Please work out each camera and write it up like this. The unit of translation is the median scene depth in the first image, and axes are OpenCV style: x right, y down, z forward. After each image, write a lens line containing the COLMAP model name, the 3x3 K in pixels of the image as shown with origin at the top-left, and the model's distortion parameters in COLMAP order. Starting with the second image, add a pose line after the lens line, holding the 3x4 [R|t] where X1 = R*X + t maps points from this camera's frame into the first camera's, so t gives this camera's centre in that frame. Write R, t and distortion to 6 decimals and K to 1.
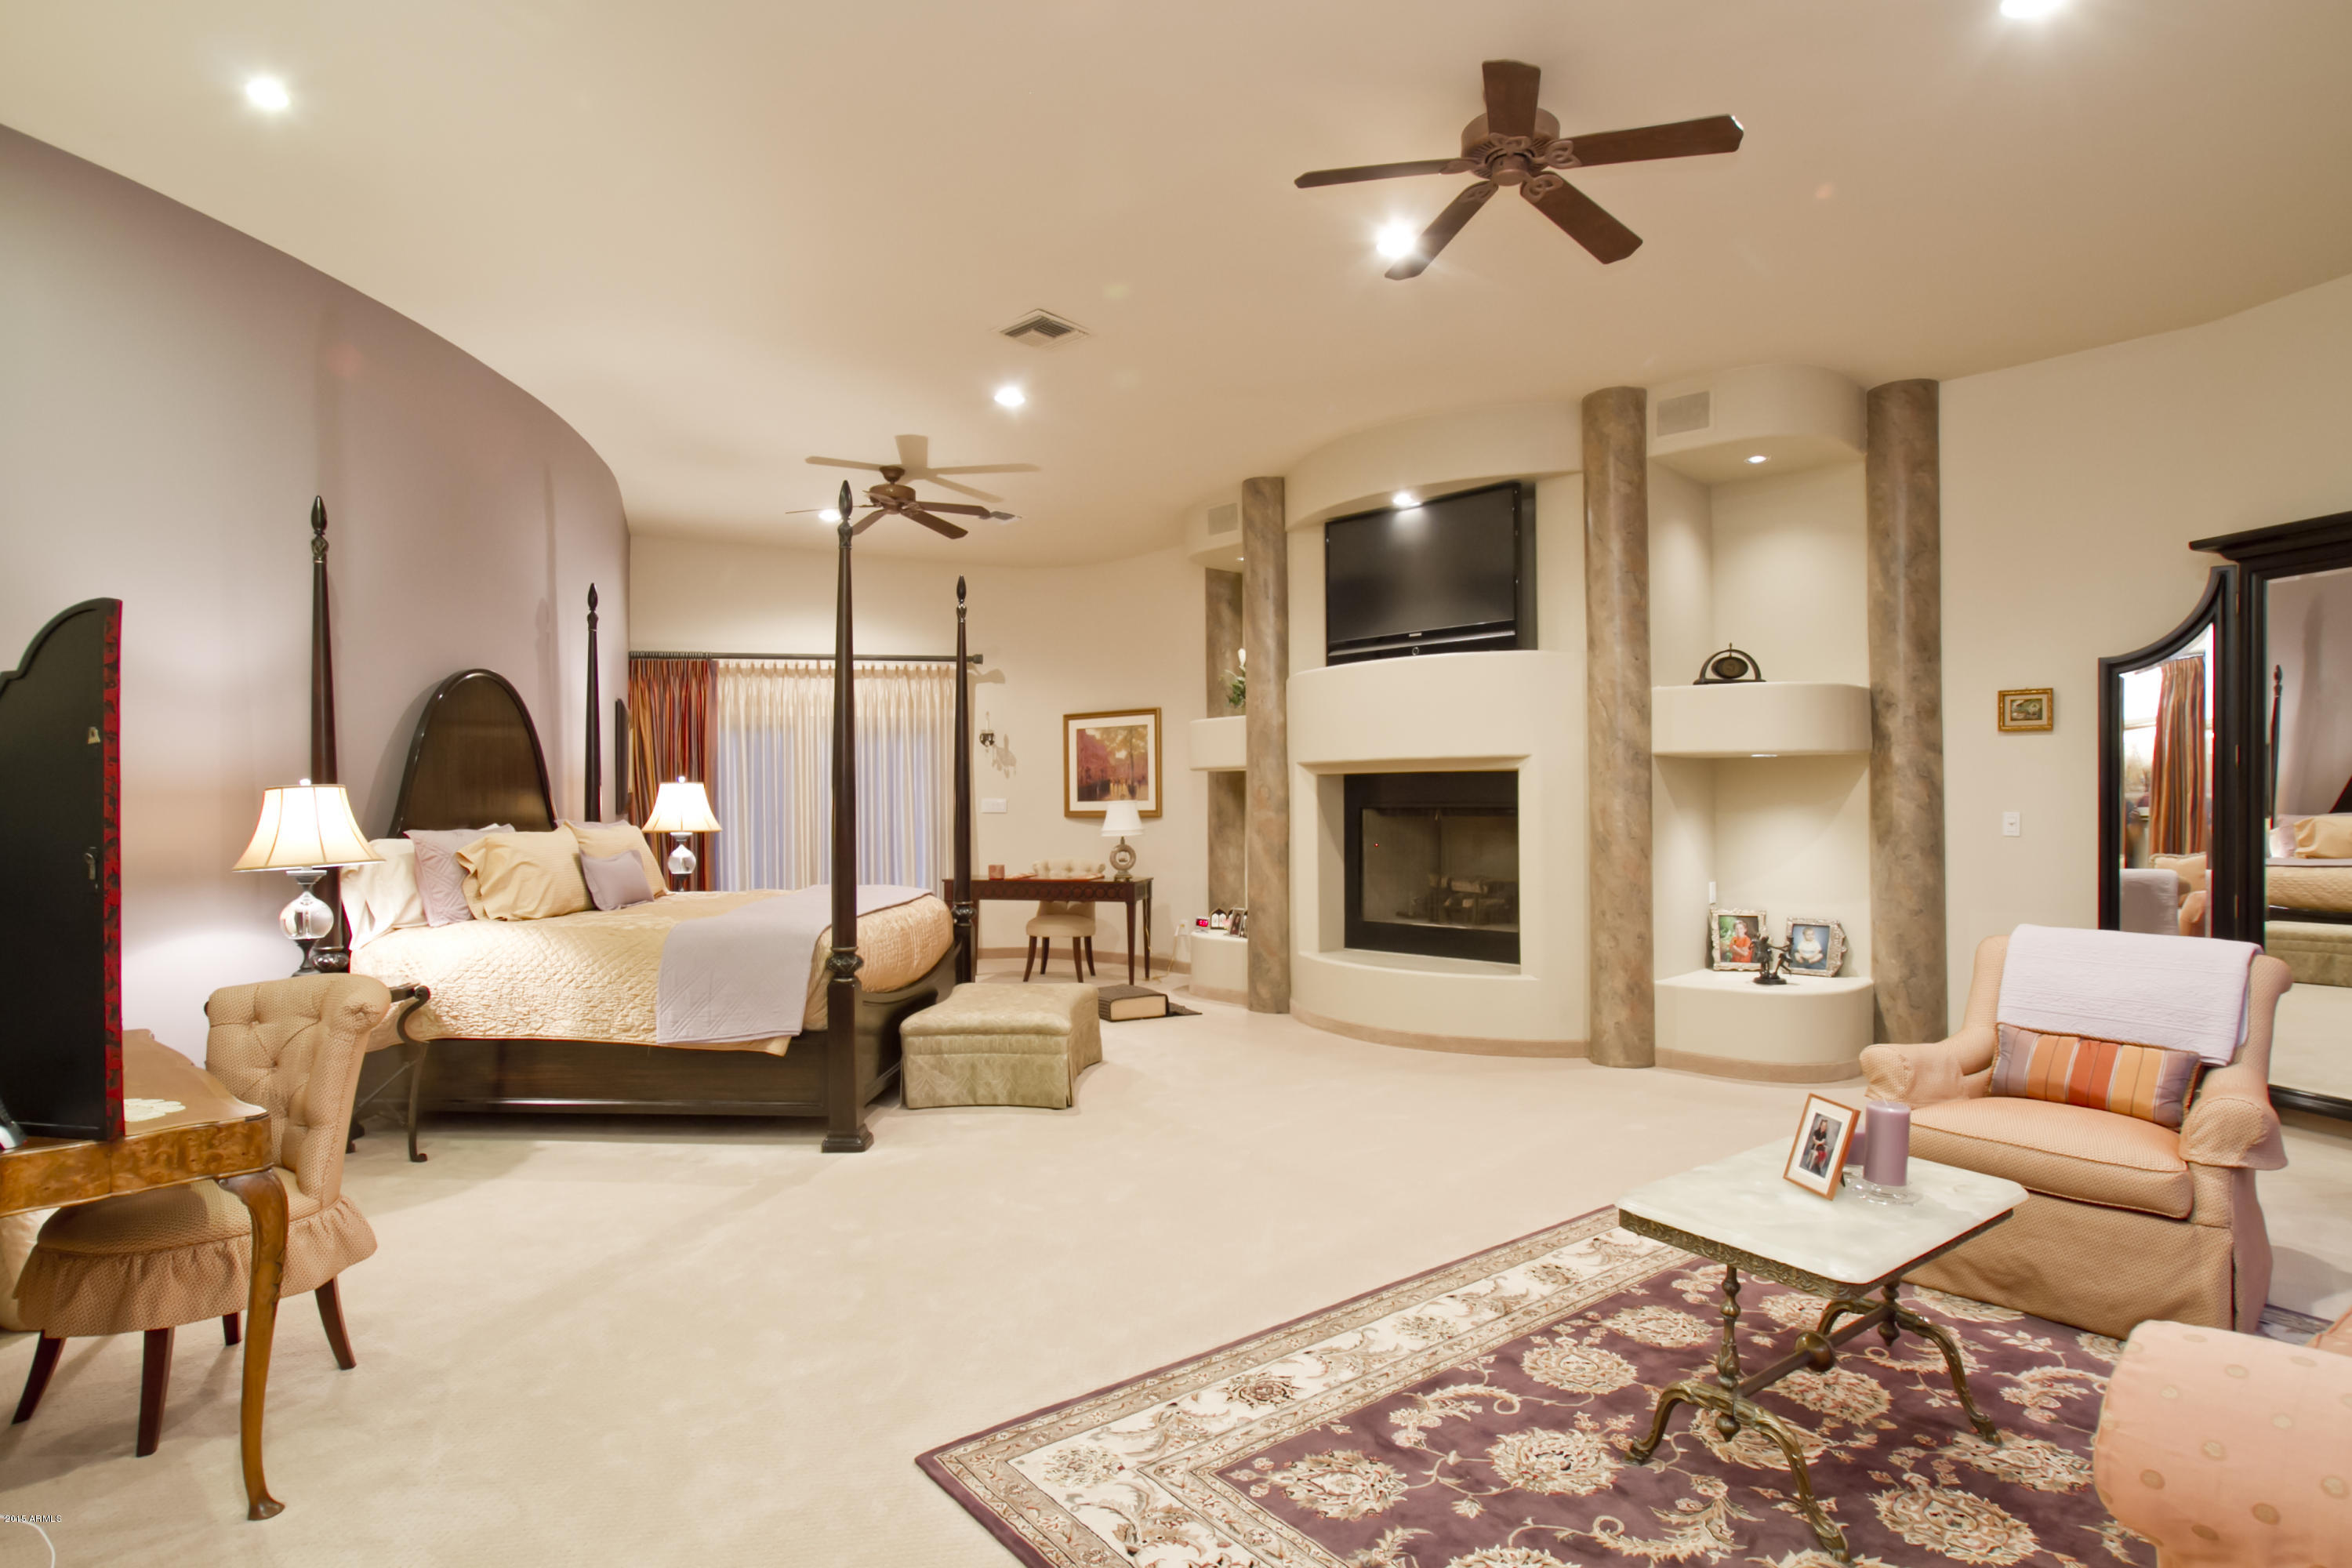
lens RADIAL K [[1241.8, 0, 1180.1], [0, 1241.8, 805.5], [0, 0, 1]] dist [-0.041226, 0.022071]
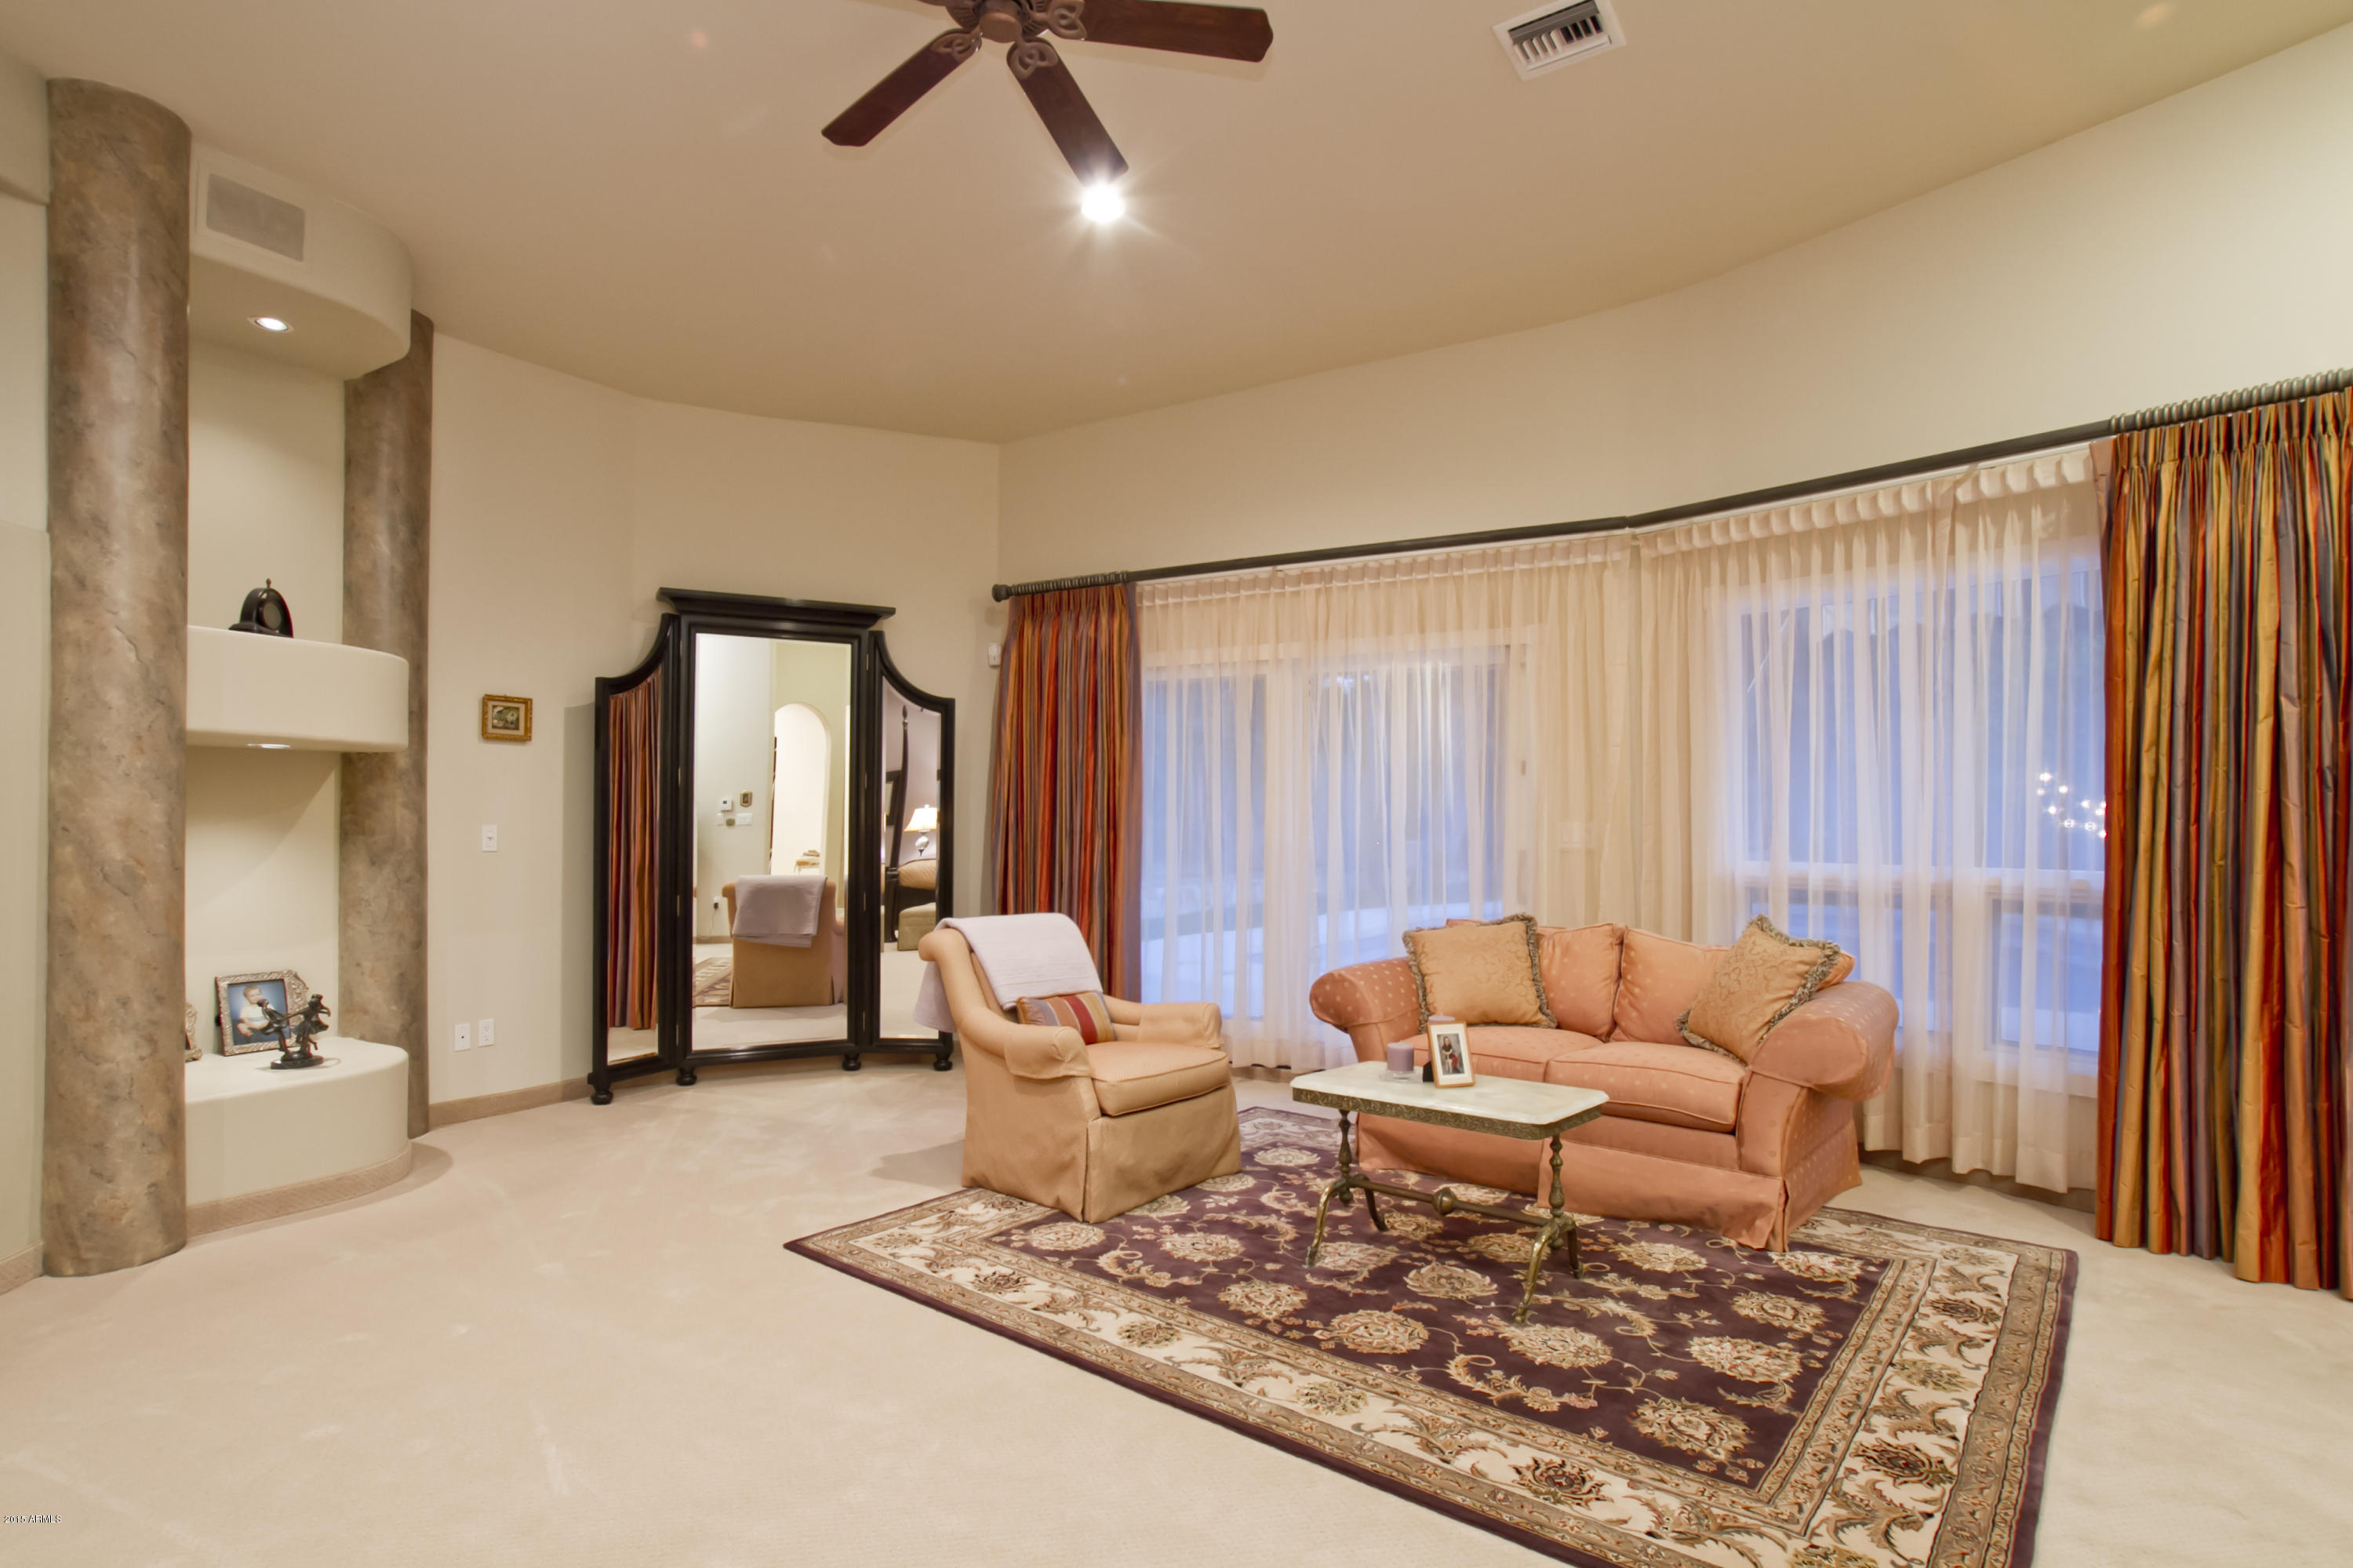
lens RADIAL K [[1242.4, 0, 1167.4], [0, 1242.4, 804.6], [0, 0, 1]] dist [-0.041226, 0.022071]
pose [[-0.239265, 0.018753, 0.970773, -0.658190], [-0.003117, 0.999793, -0.020081, 0.012254], [-0.970949, -0.007831, -0.239157, 1.357711]]
